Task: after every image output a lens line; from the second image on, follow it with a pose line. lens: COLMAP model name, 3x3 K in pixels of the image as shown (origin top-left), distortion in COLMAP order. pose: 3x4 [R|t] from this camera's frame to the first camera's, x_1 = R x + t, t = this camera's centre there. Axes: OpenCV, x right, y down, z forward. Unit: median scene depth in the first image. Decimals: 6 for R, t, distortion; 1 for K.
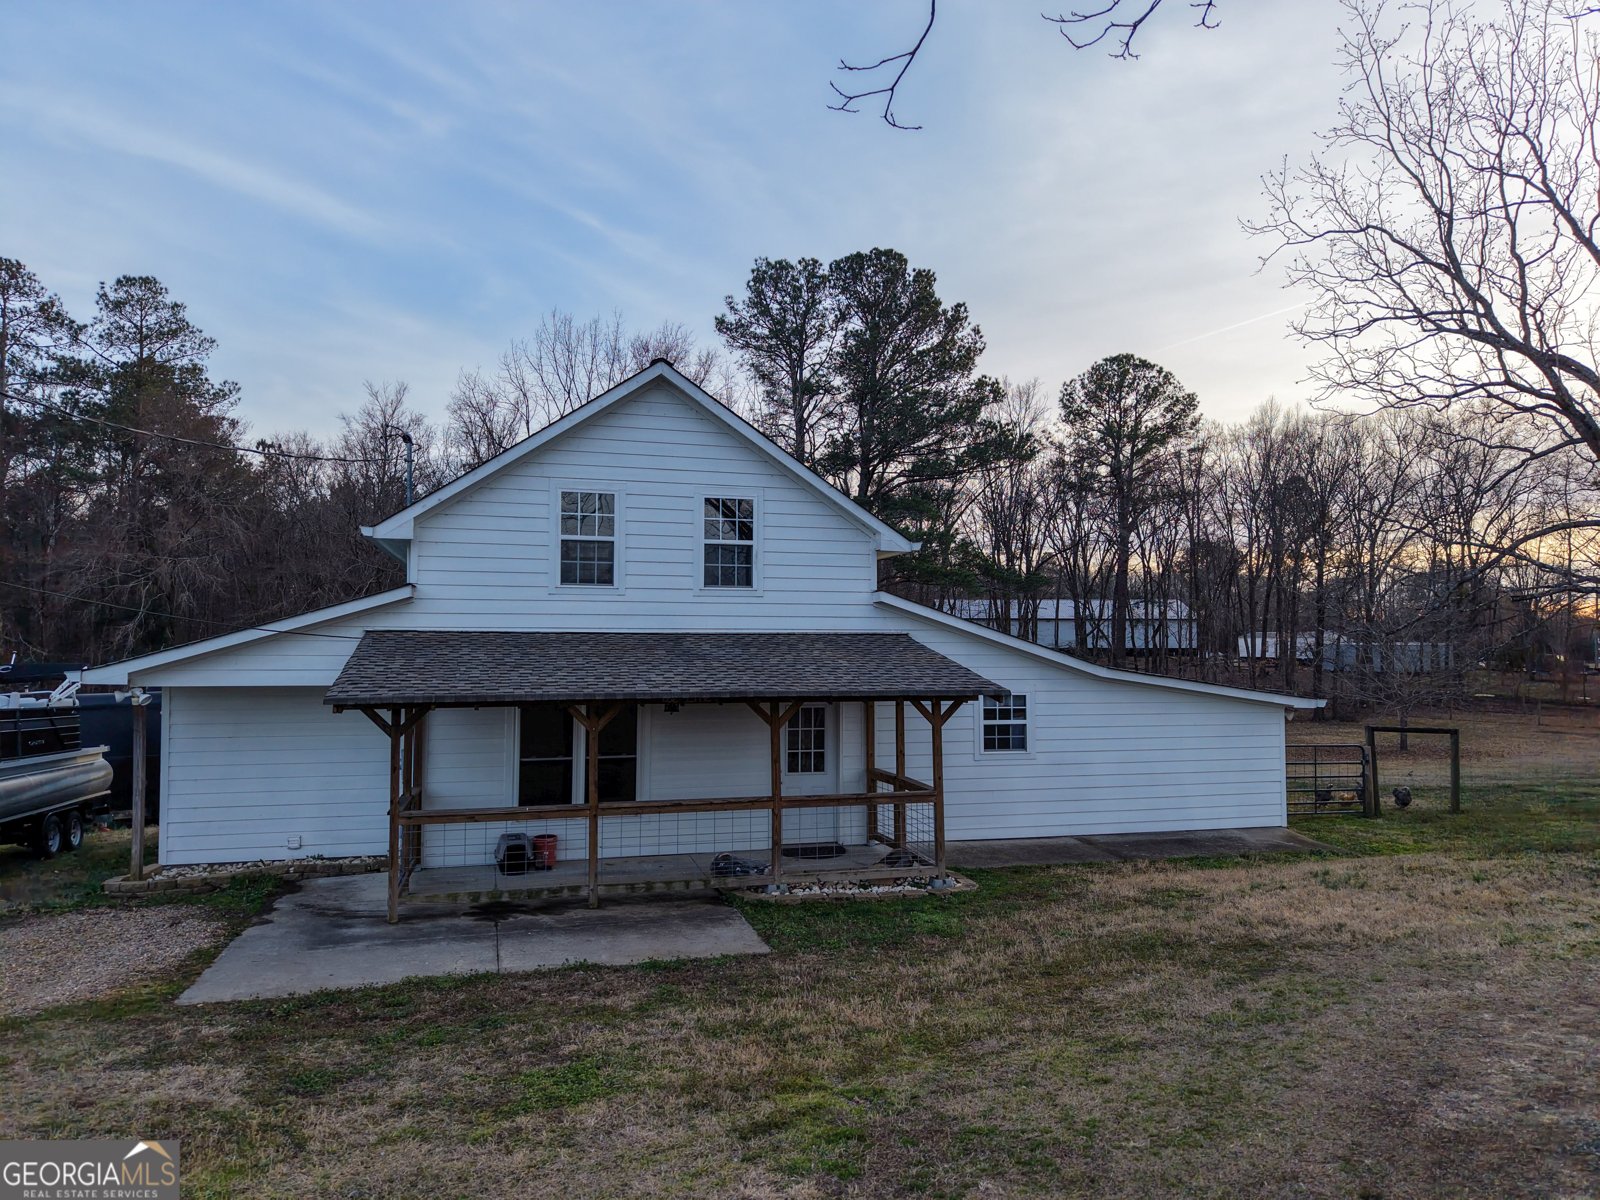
lens RADIAL K [[1095.7, 0, 802.5], [0, 1095.7, 606.3], [0, 0, 1]] dist [0.034172, -0.010214]
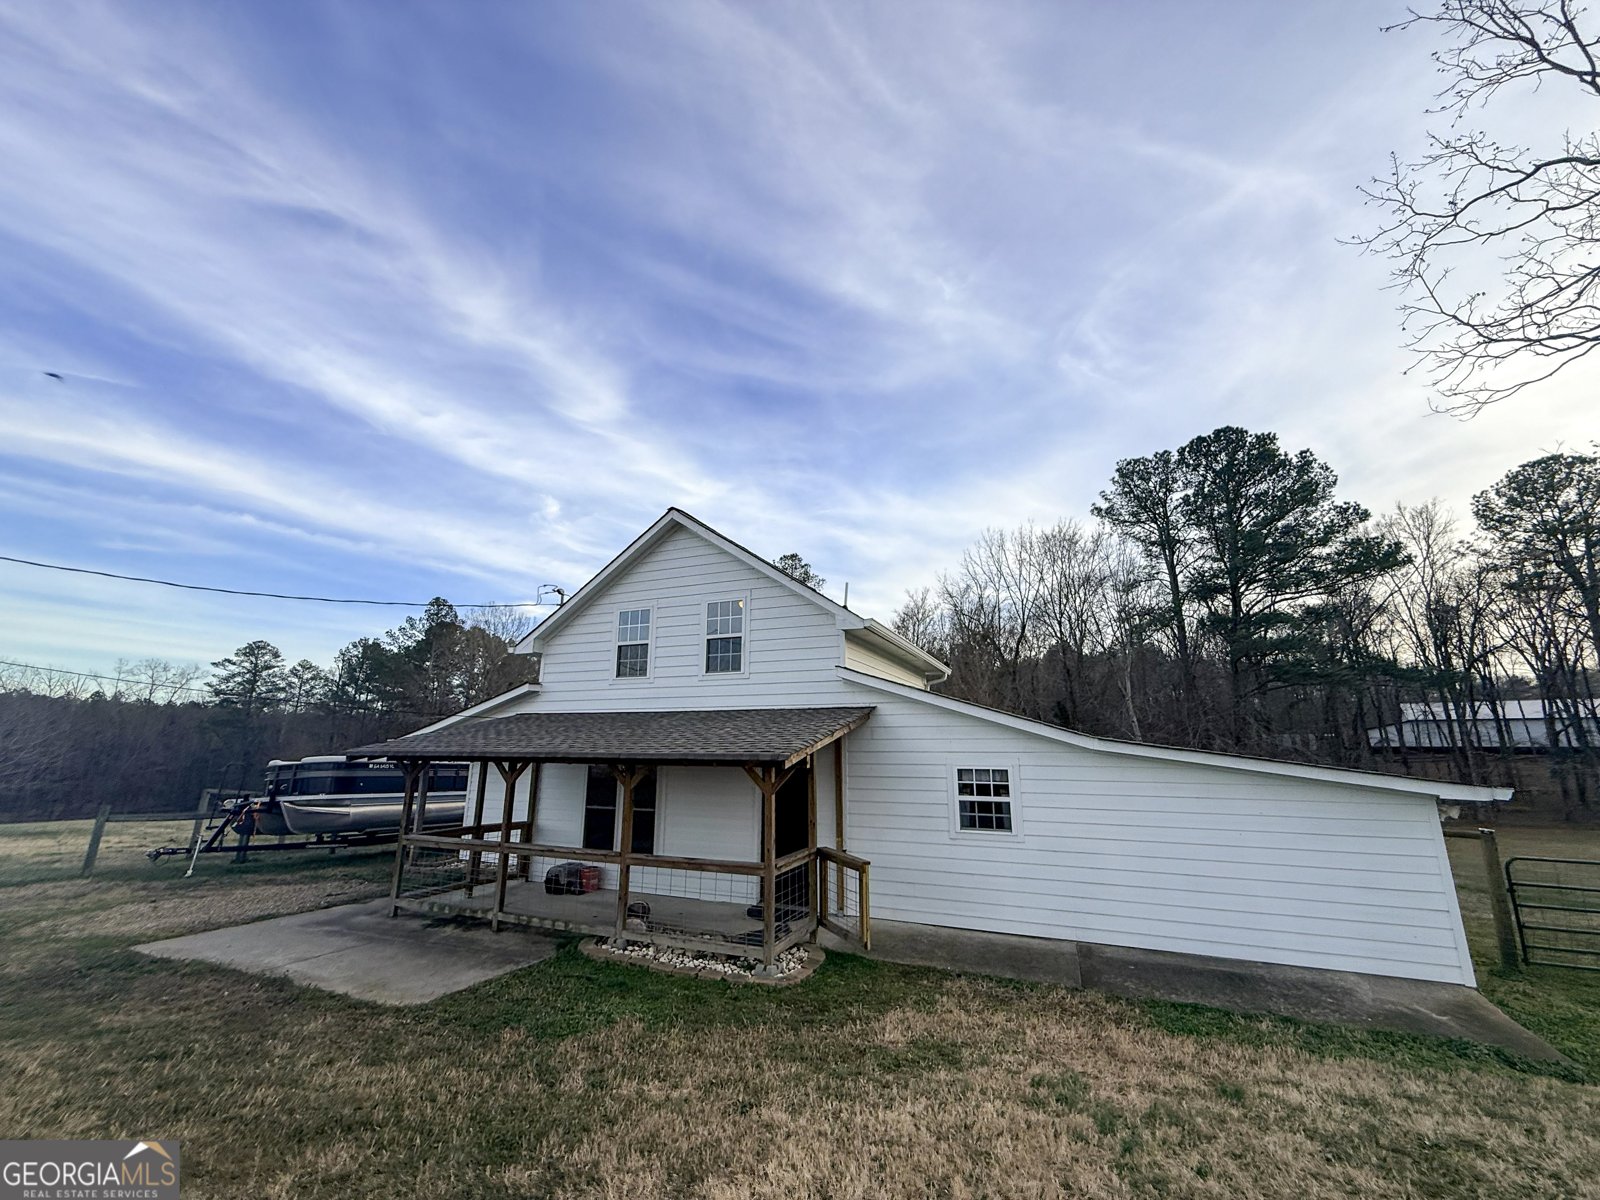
lens RADIAL K [[642.1, 0, 799.2], [0, 642.1, 602.5], [0, 0, 1]] dist [0.001840, -0.000503]
pose [[0.776702, -0.136816, -0.614829, 0.335301], [0.020916, 0.981188, -0.191918, 0.033986], [0.629520, 0.136204, 0.764953, 0.359369]]
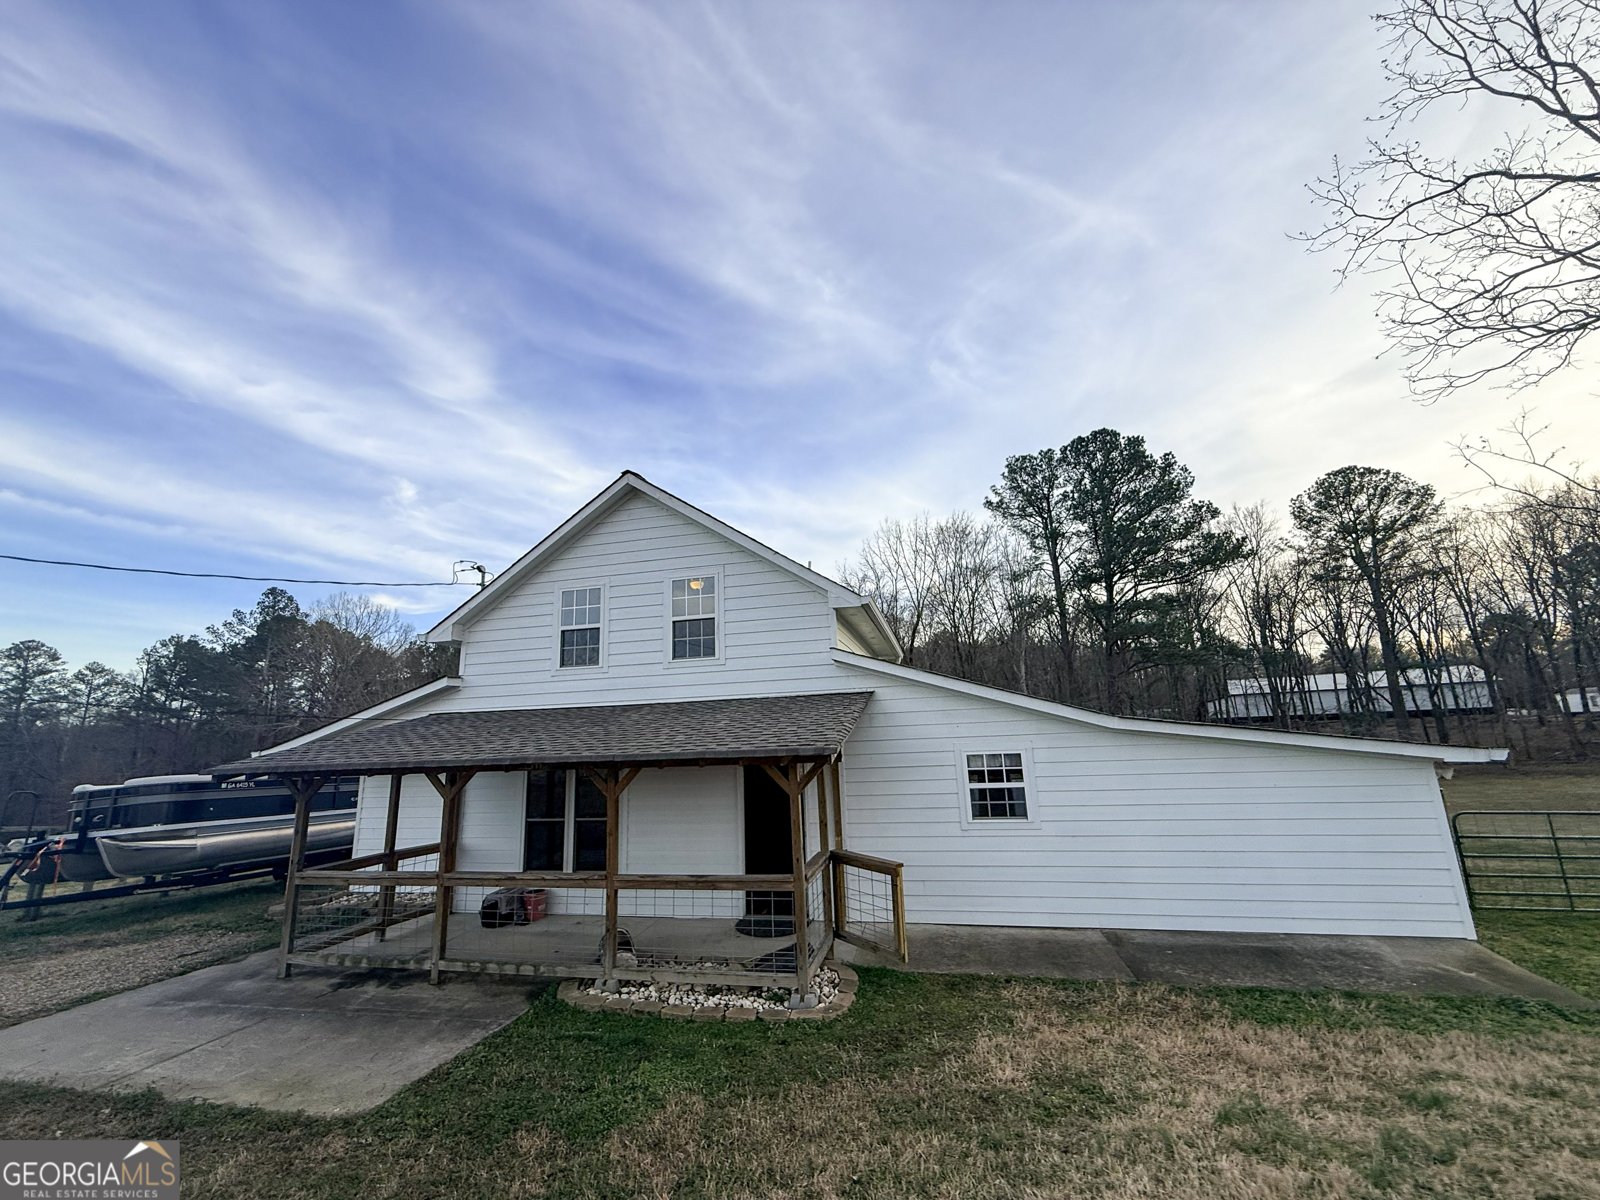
lens RADIAL K [[639.3, 0, 798.2], [0, 639.3, 601.3], [0, 0, 1]] dist [-0.000132, 0.000260]
pose [[0.874565, -0.133465, -0.466180, 0.241260], [0.056652, 0.982915, -0.175123, 0.032473], [0.481588, 0.126747, 0.867184, 0.360812]]
